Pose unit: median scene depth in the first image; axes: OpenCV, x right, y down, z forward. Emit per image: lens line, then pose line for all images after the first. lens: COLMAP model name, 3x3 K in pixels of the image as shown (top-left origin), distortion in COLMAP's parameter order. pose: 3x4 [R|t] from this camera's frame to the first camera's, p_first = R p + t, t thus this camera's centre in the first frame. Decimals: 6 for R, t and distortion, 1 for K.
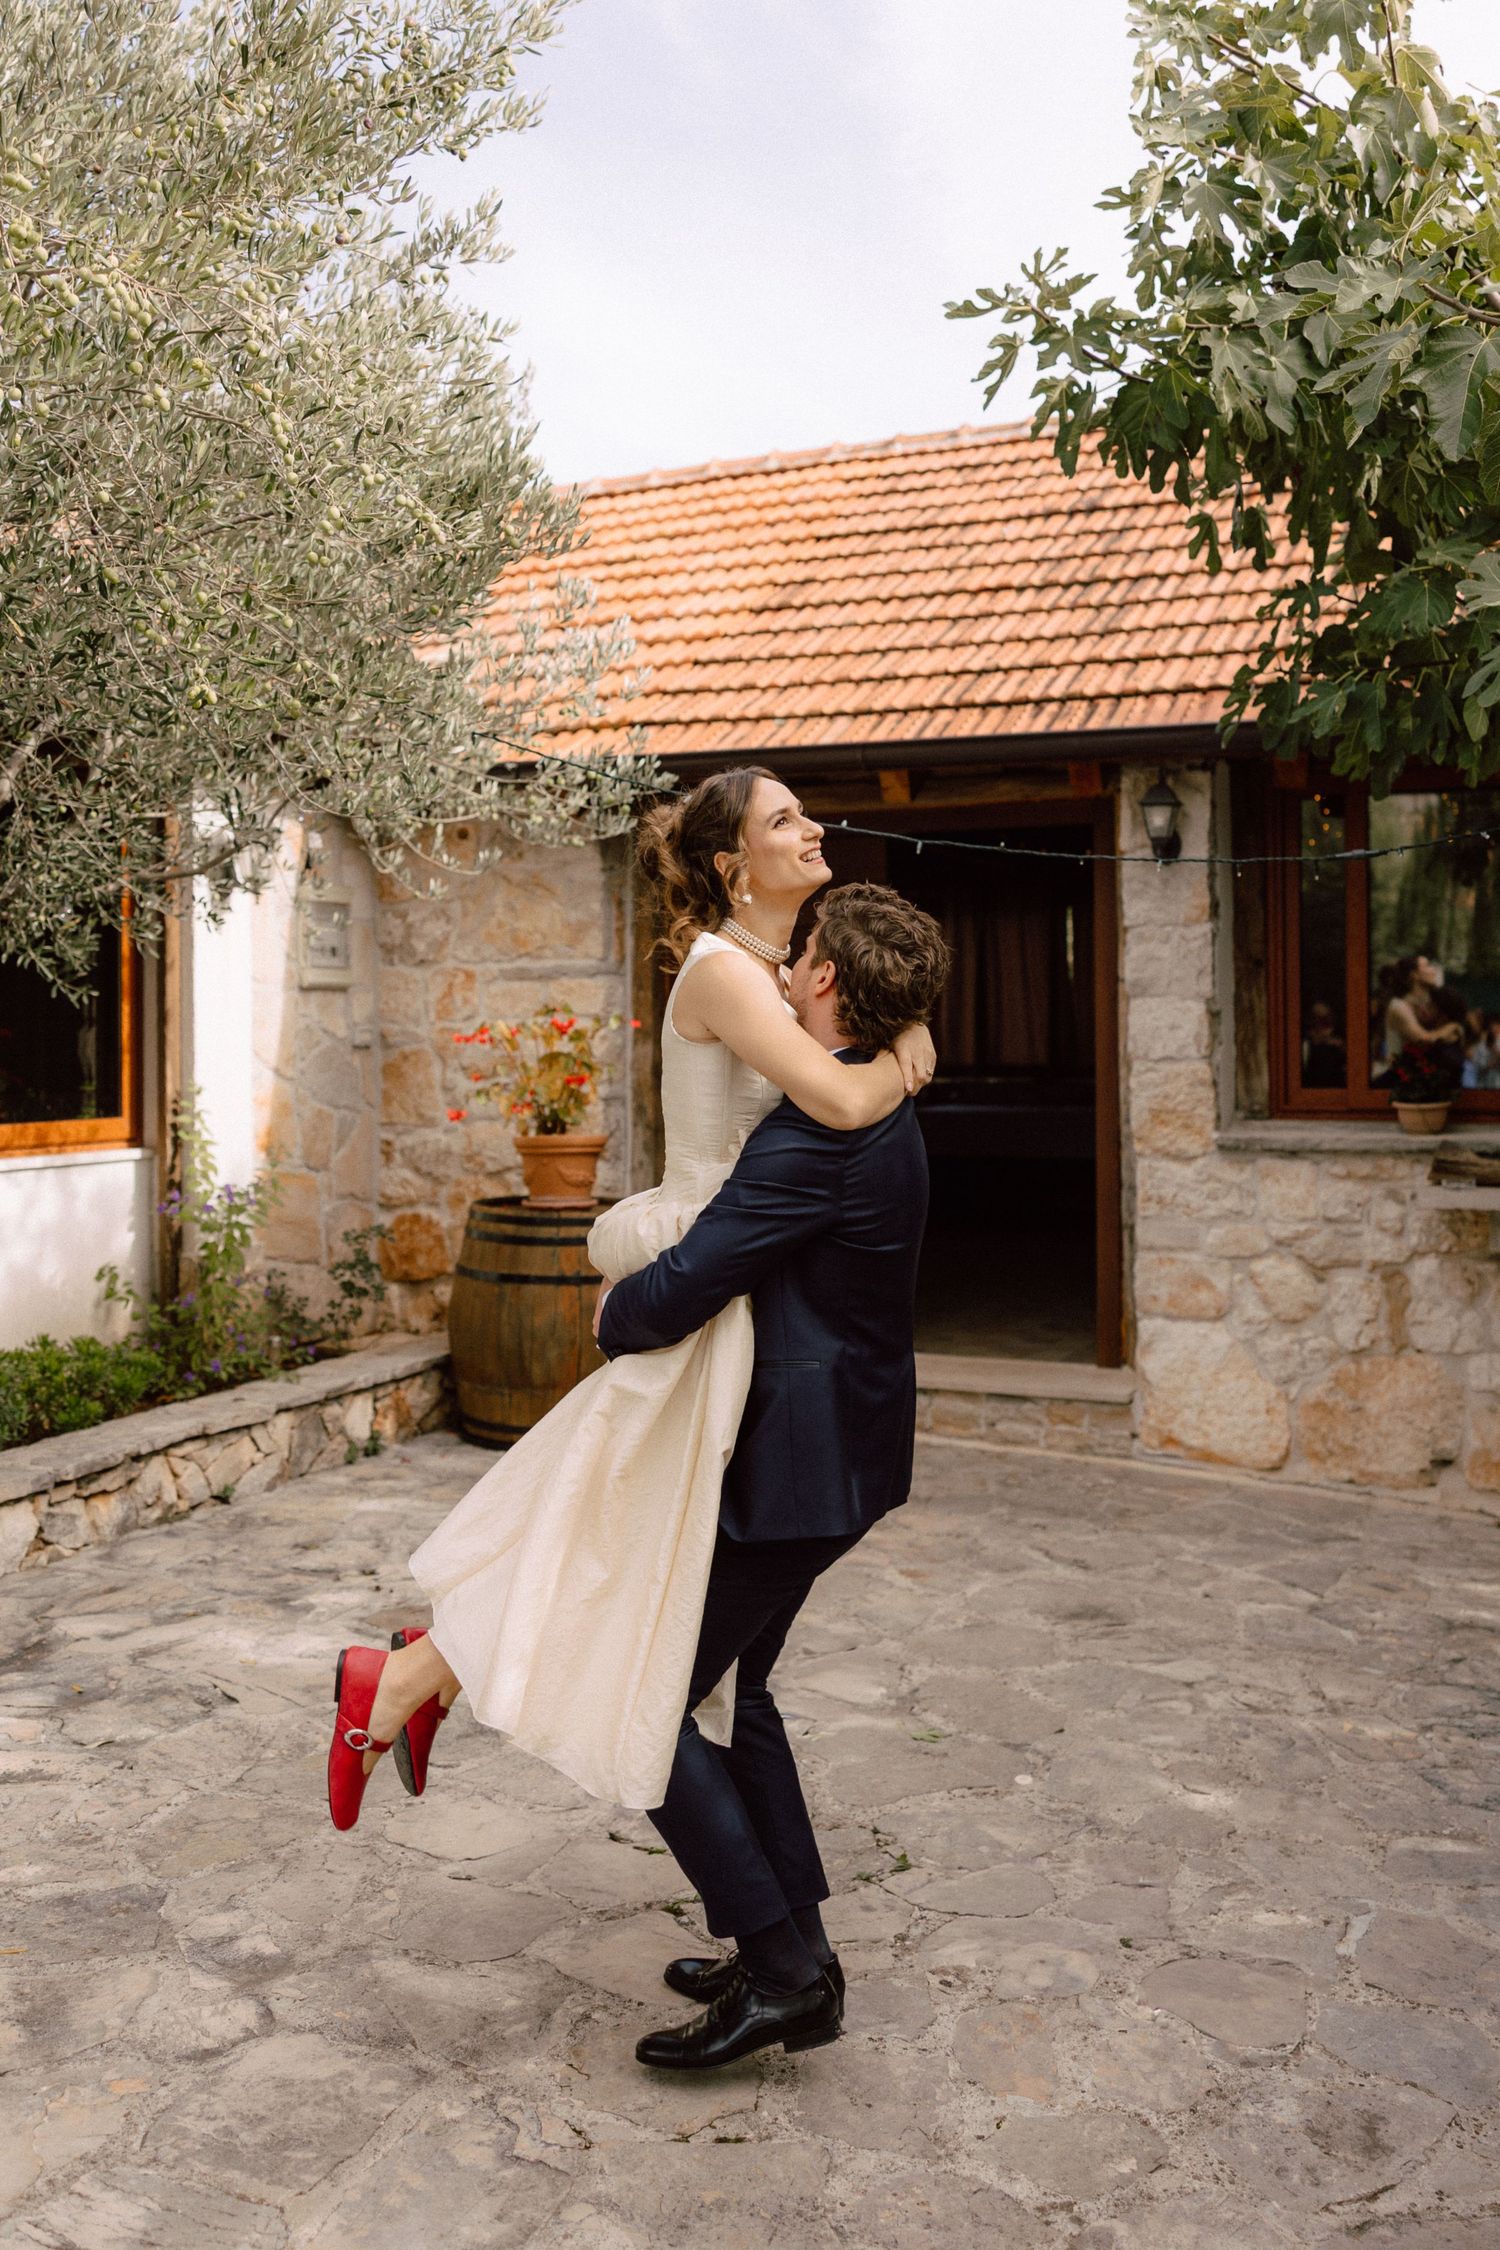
lens RADIAL K [[2024.4, 0, 830.2], [0, 2024.4, 1012.6], [0, 0, 1]] dist [0.001658, 0.010045]
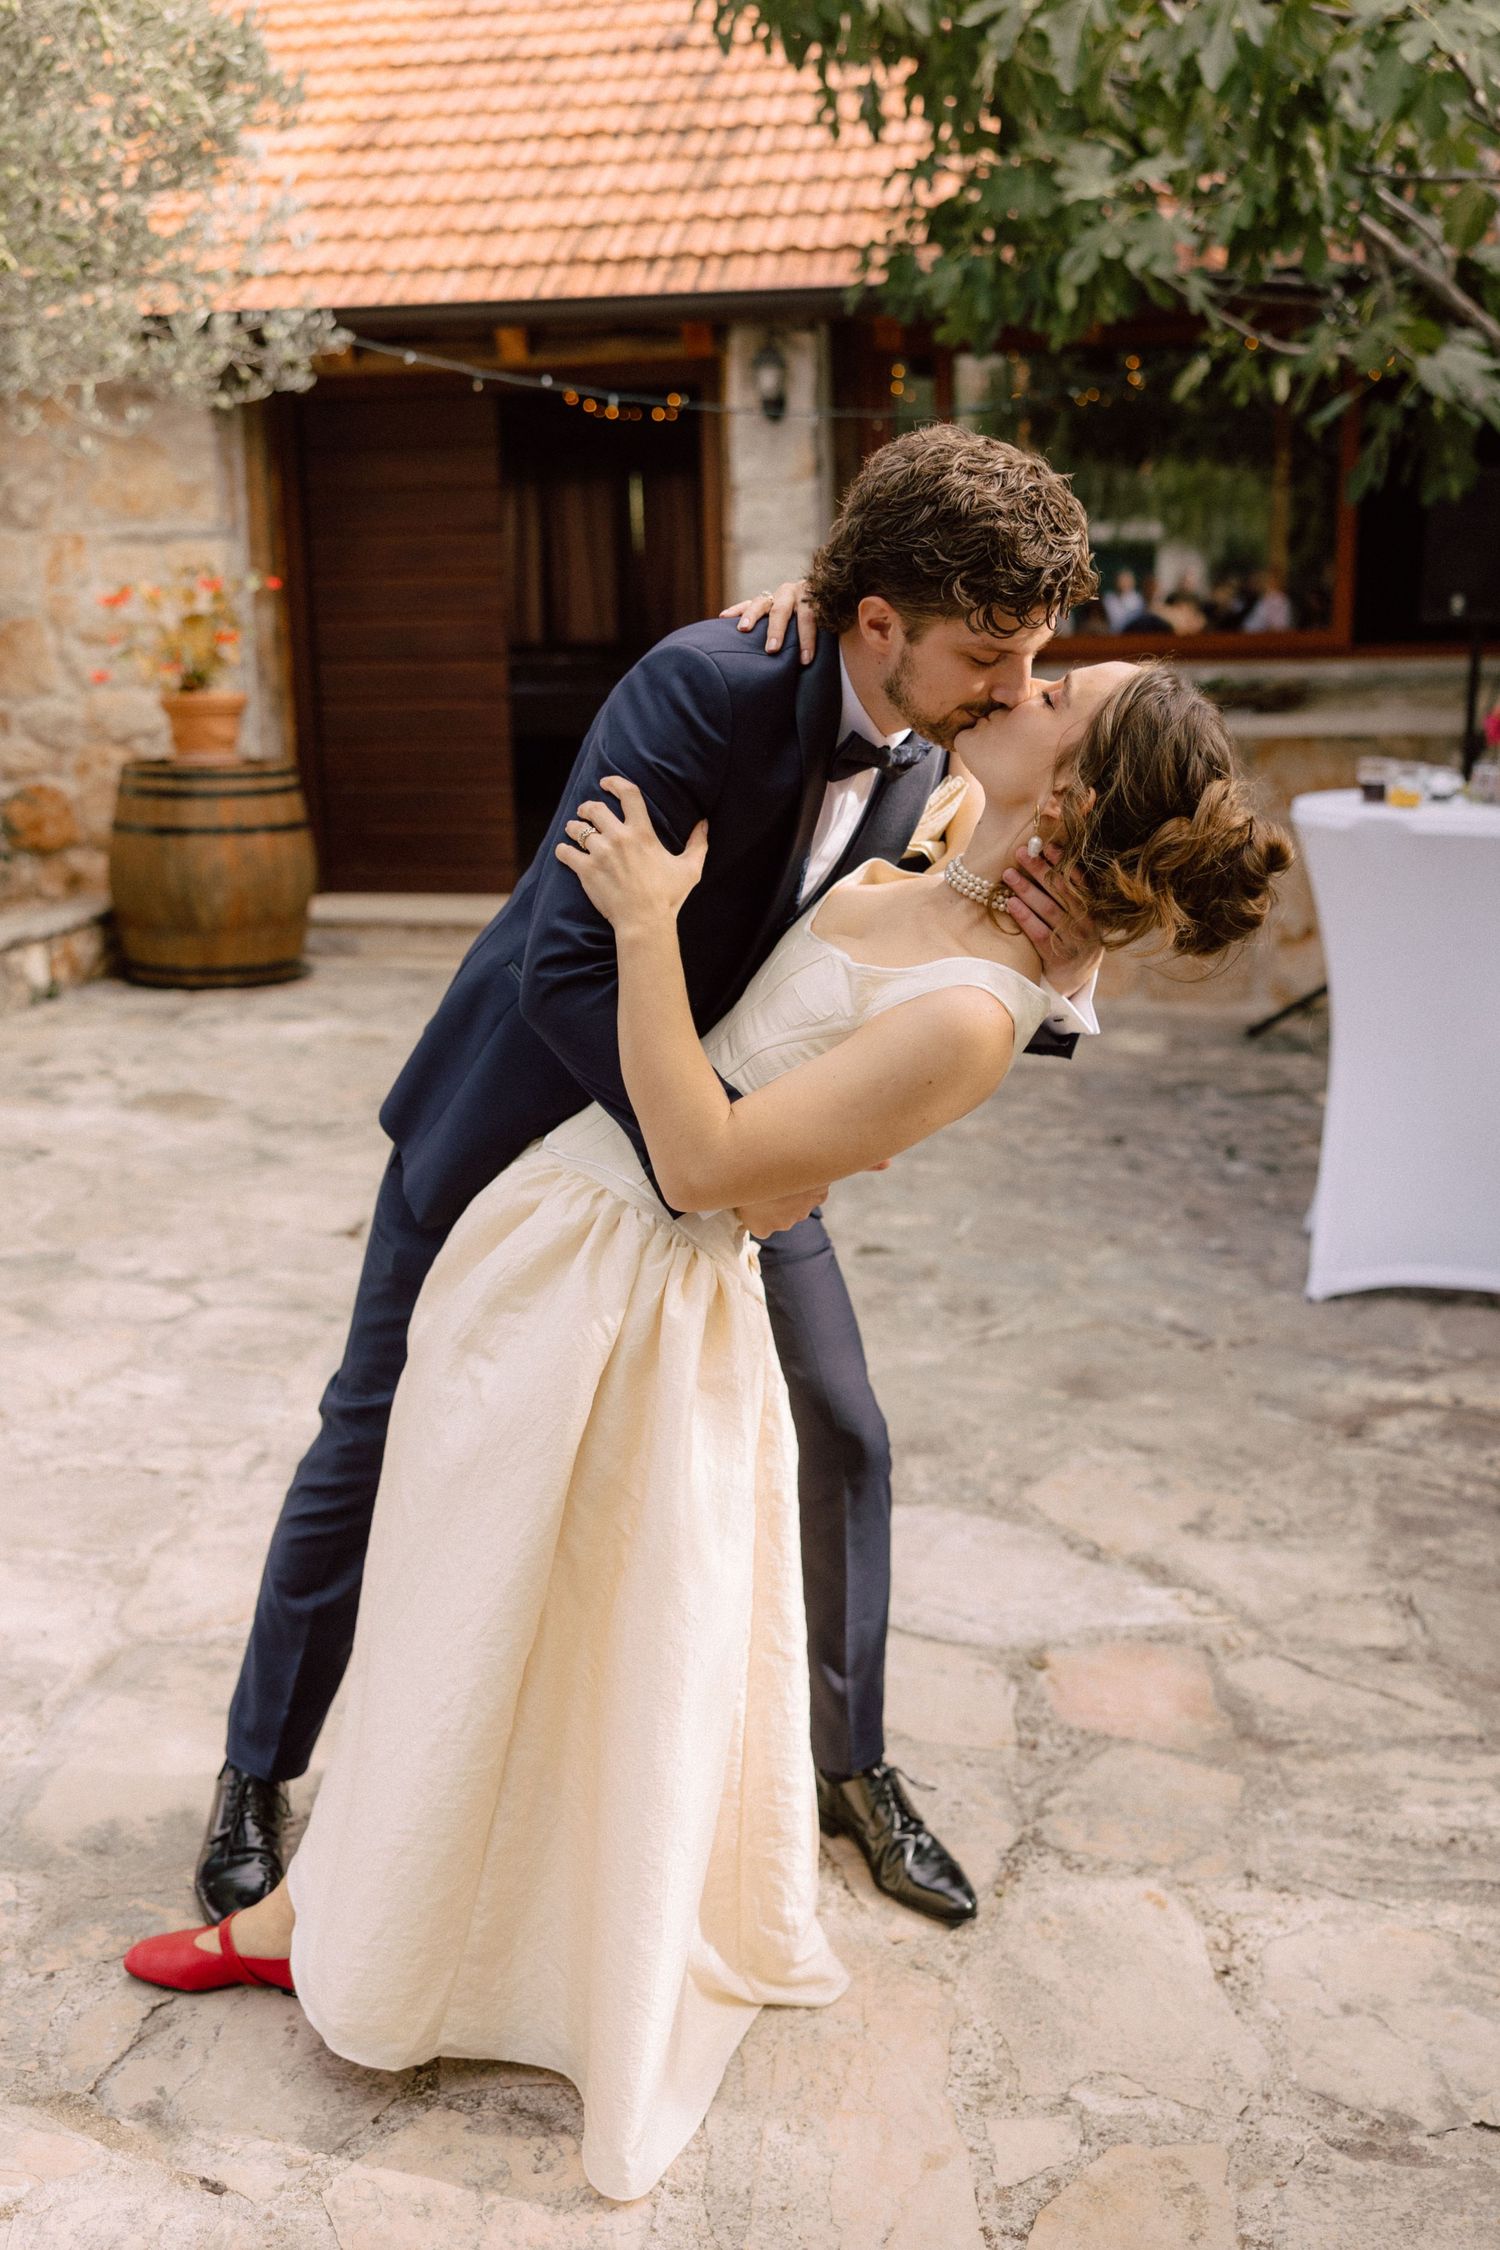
lens RADIAL K [[2272.6, 0, 739.8], [0, 2272.6, 1127.0], [0, 0, 1]] dist [0.016654, 0.023815]
pose [[0.982385, -0.053702, 0.178984, -0.097341], [0.012981, 0.975114, 0.221324, 0.025291], [-0.186415, -0.215102, 0.958635, -0.256299]]
